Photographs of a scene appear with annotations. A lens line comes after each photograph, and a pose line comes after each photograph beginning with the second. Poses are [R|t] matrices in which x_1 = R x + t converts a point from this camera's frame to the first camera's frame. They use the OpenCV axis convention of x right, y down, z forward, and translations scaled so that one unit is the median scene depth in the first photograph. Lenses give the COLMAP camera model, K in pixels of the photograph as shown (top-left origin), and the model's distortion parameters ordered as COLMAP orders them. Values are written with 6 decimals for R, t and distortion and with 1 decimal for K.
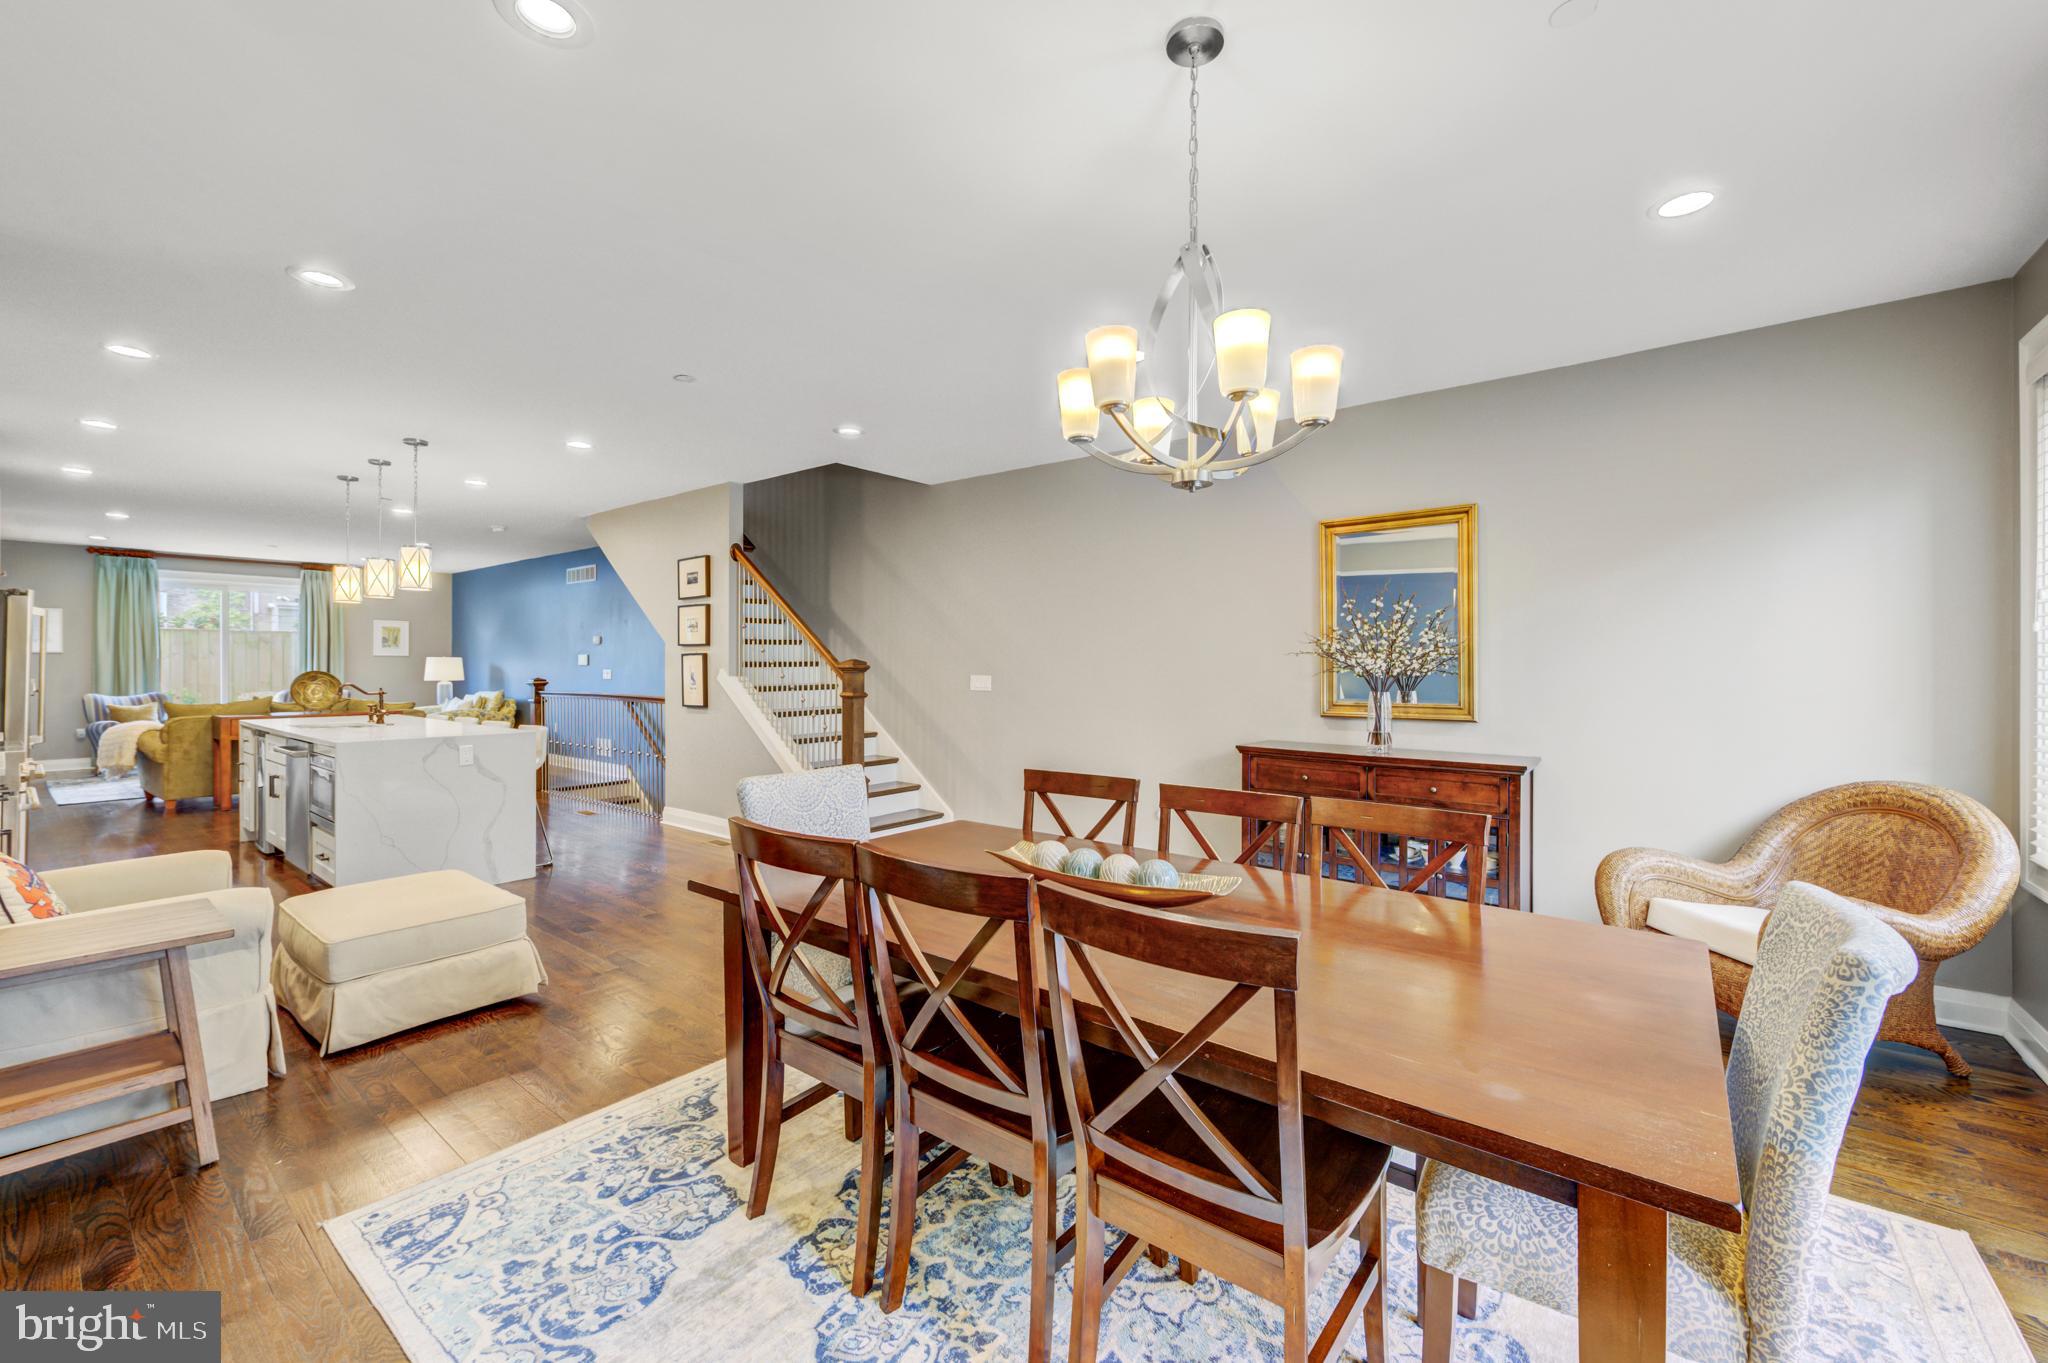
lens RADIAL K [[799.9, 0, 1026.8], [0, 799.9, 672.2], [0, 0, 1]] dist [0.001879, 0.000202]
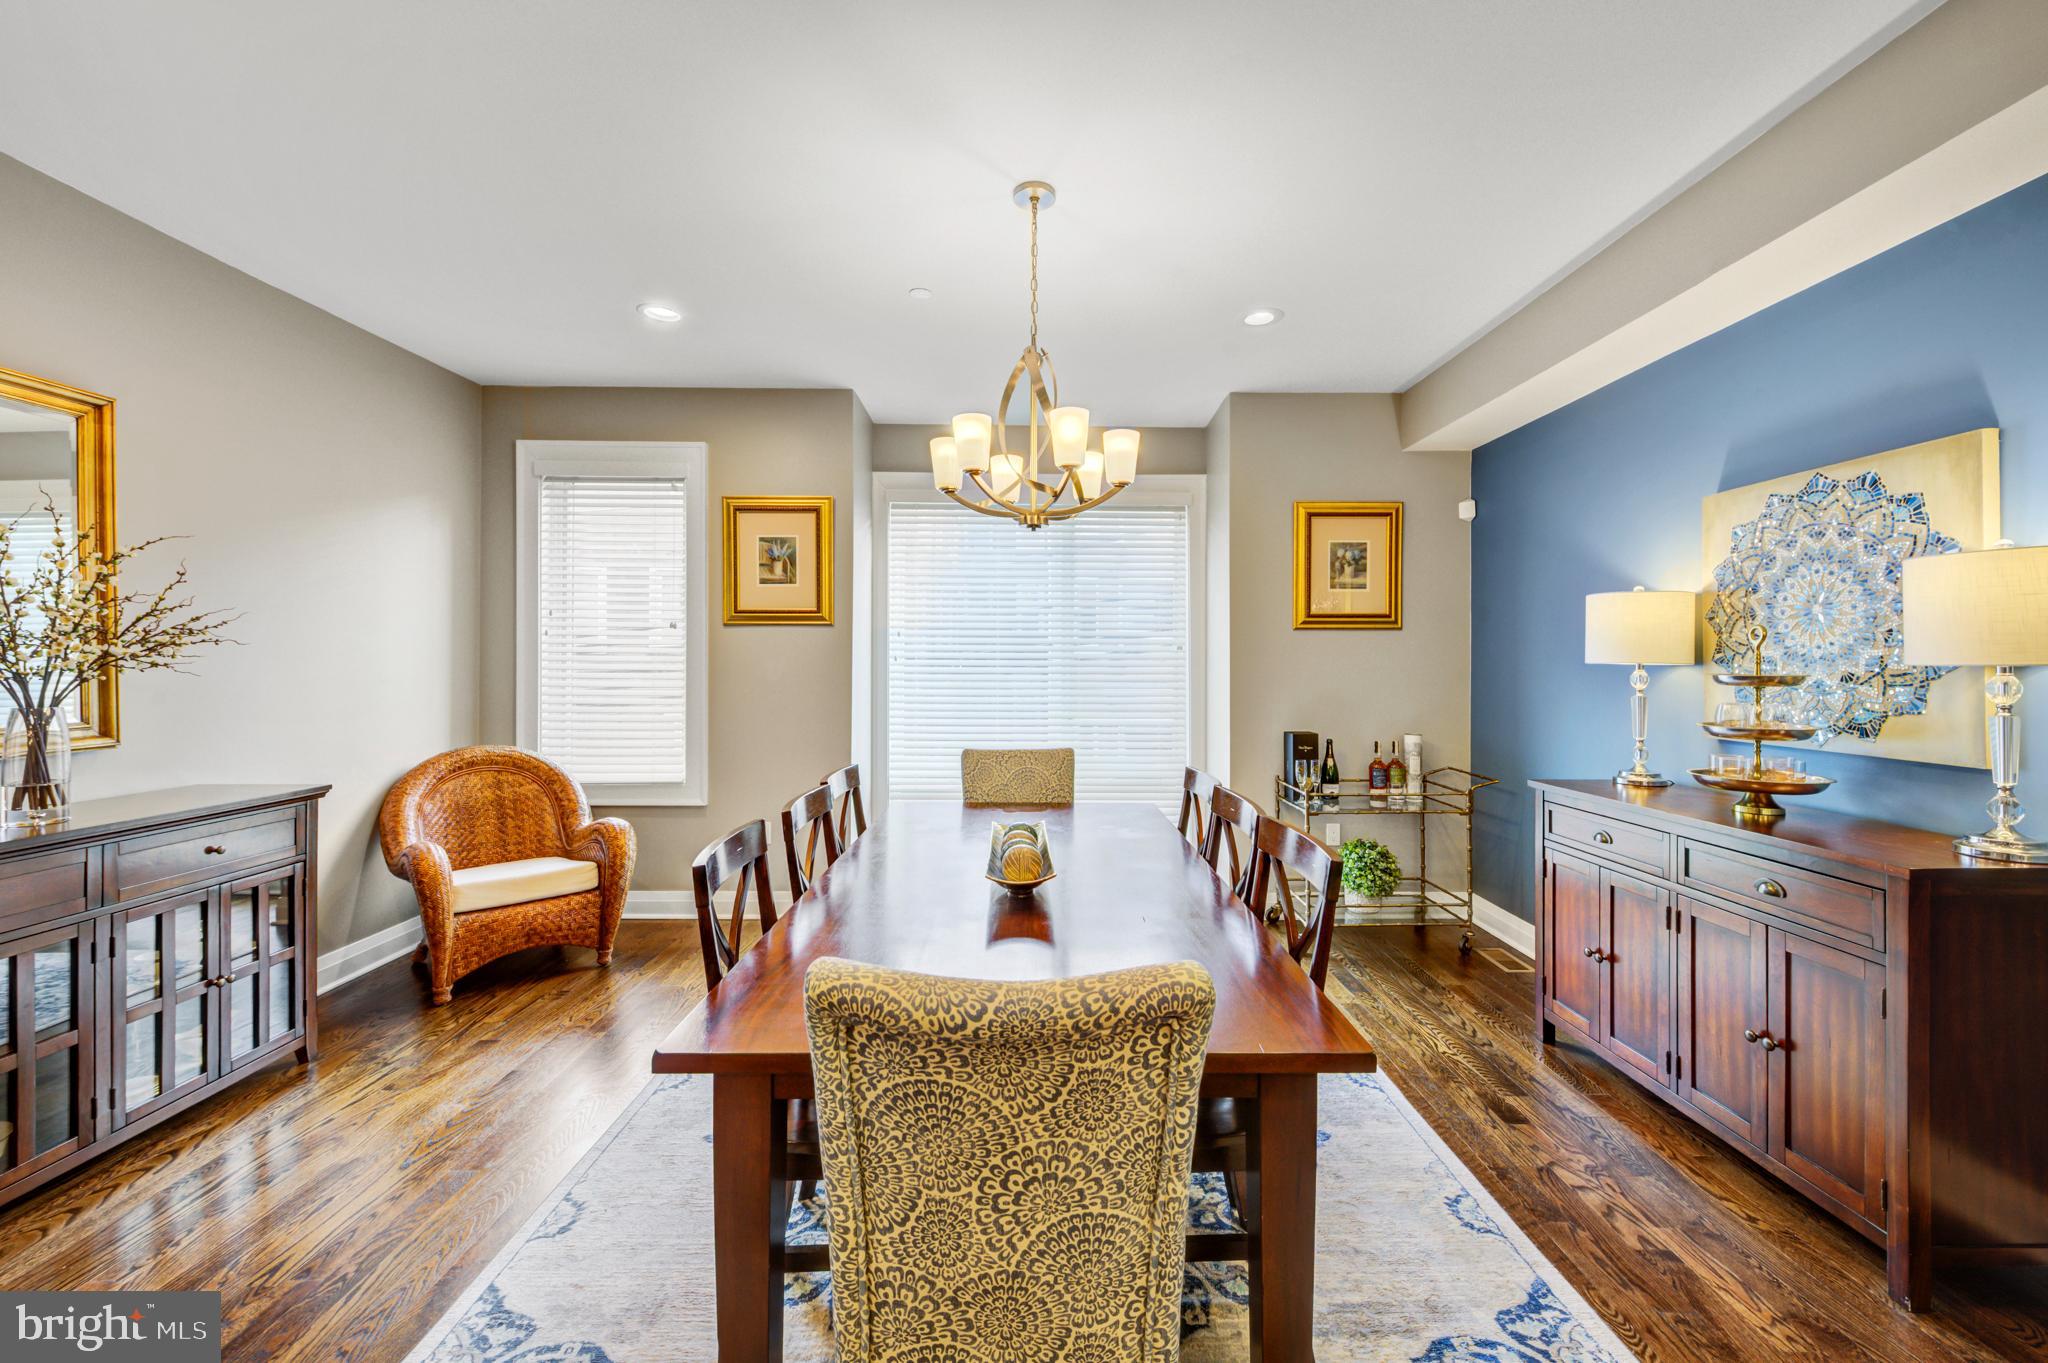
lens RADIAL K [[816.0, 0, 1037.1], [0, 816.0, 661.1], [0, 0, 1]] dist [0.004173, 0.000447]
pose [[-0.623004, -0.004921, 0.782204, -0.507439], [0.001524, 0.999971, 0.007505, -0.011334], [-0.782218, 0.005867, -0.622978, 1.081436]]
